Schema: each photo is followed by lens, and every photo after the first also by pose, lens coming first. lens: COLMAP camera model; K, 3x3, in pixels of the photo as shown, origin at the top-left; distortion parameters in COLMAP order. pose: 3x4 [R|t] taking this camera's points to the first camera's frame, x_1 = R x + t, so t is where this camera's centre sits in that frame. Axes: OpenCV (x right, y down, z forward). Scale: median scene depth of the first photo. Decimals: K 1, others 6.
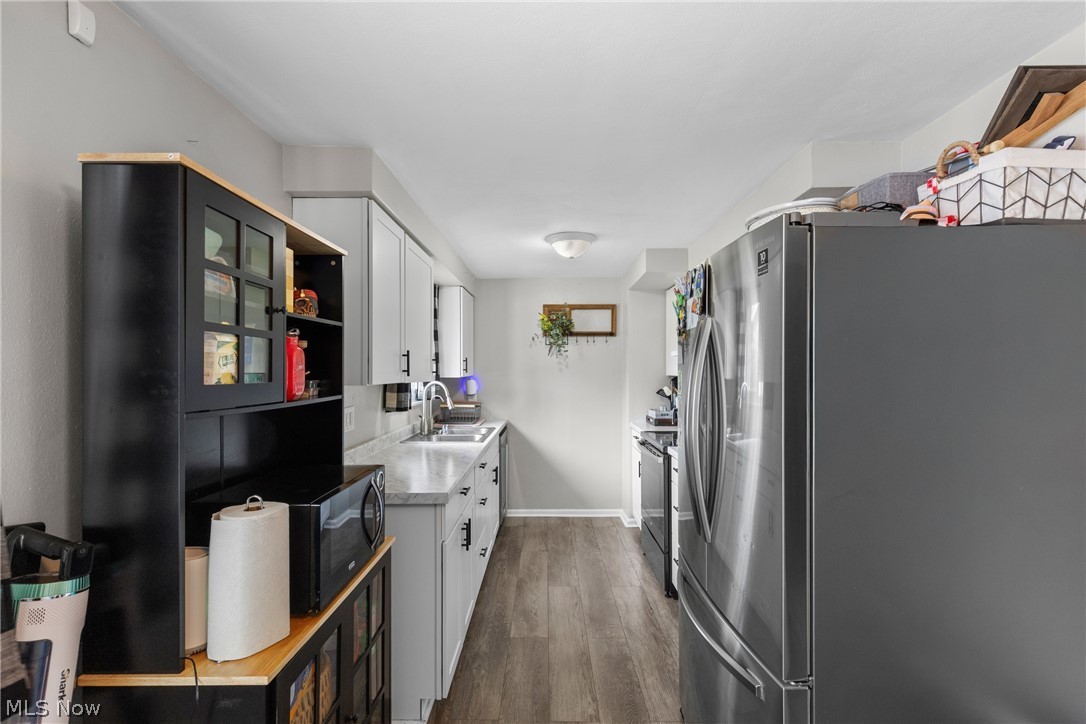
lens RADIAL K [[487.3, 0, 543.1], [0, 487.3, 366.6], [0, 0, 1]] dist [0.002269, 0.001166]
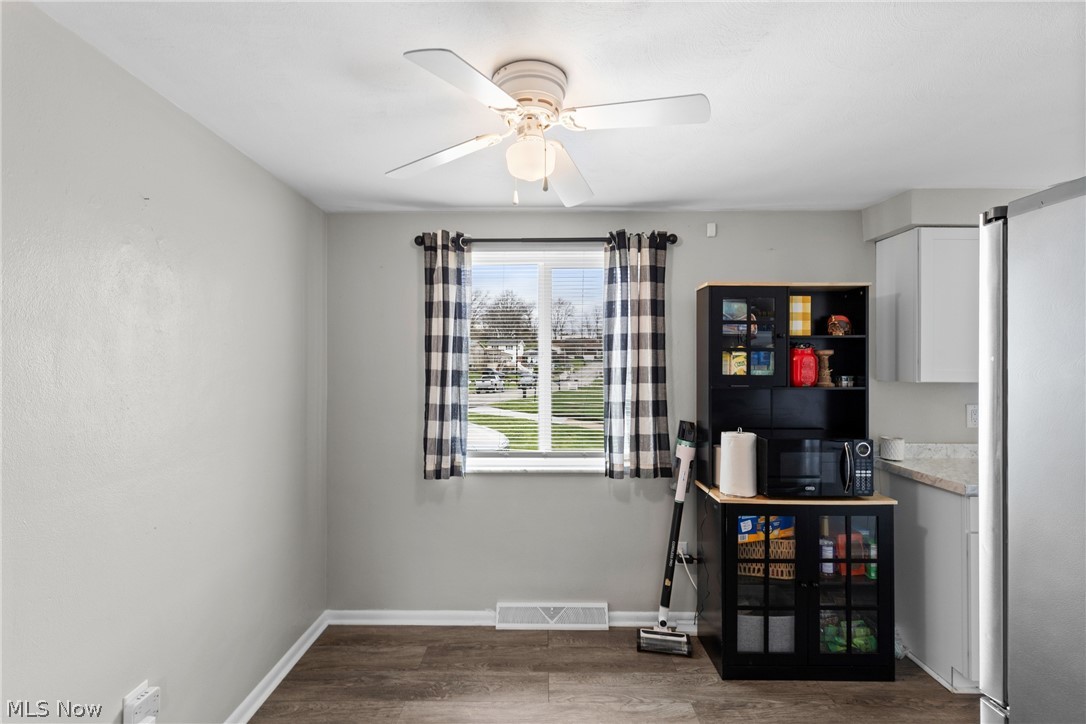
lens RADIAL K [[487.3, 0, 538.9], [0, 487.3, 362.9], [0, 0, 1]] dist [0.002269, 0.001166]
pose [[-0.004497, -0.004001, -0.999982, 0.461209], [0.001974, 0.999990, -0.004010, -0.003133], [0.999988, -0.001992, -0.004489, 0.035257]]
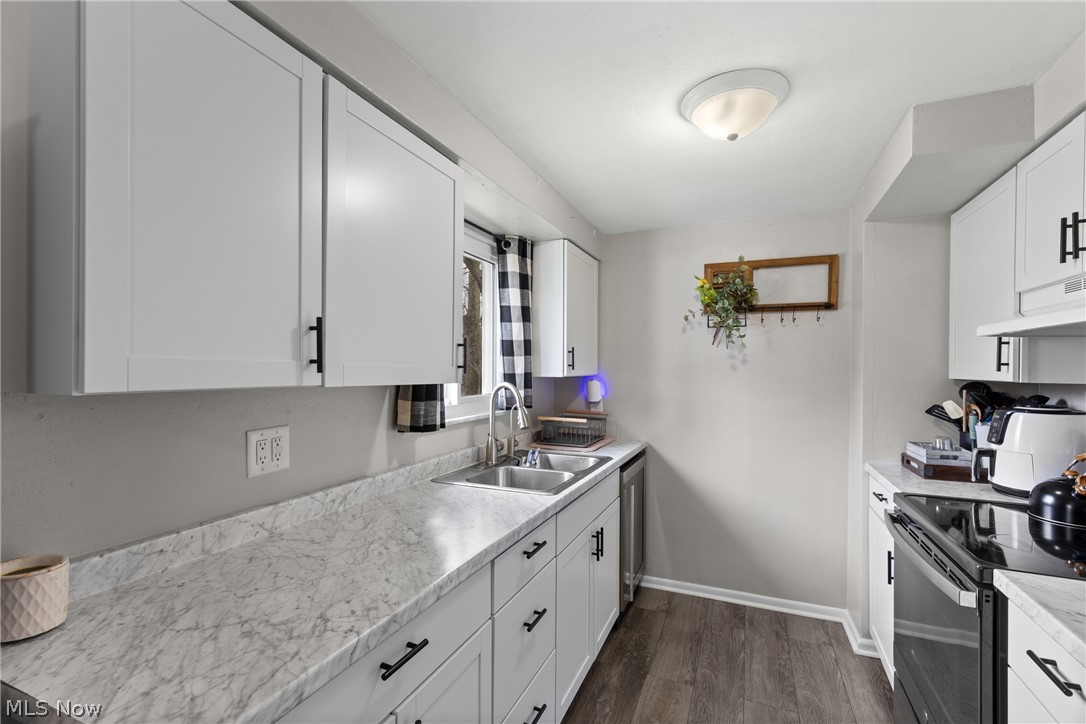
lens RADIAL K [[487.3, 0, 538.0], [0, 487.3, 367.7], [0, 0, 1]] dist [0.002269, 0.001166]
pose [[0.920337, 0.007410, -0.391056, 0.064499], [-0.005873, 0.999970, 0.005127, 0.007262], [0.391082, -0.002422, 0.920353, 0.425175]]
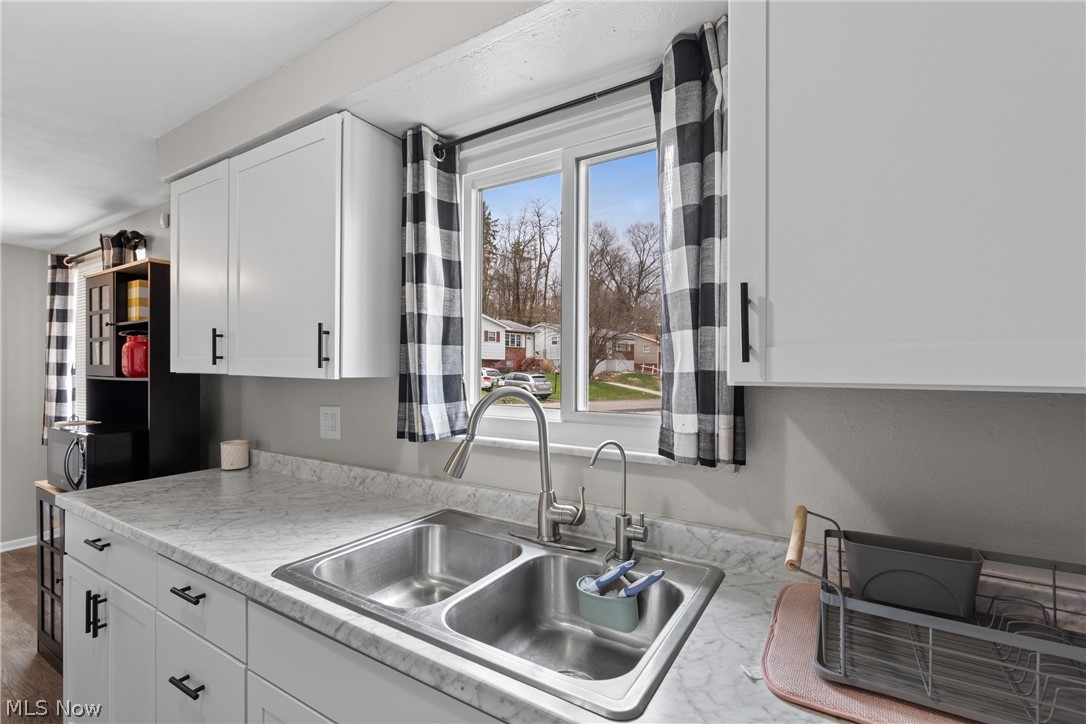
lens RADIAL K [[487.3, 0, 542.5], [0, 487.3, 363.9], [0, 0, 1]] dist [0.002269, 0.001166]
pose [[-0.528121, -0.000532, -0.849169, 0.050069], [0.004160, 0.999986, -0.003213, 0.014645], [0.849159, -0.005230, -0.528111, 1.164926]]
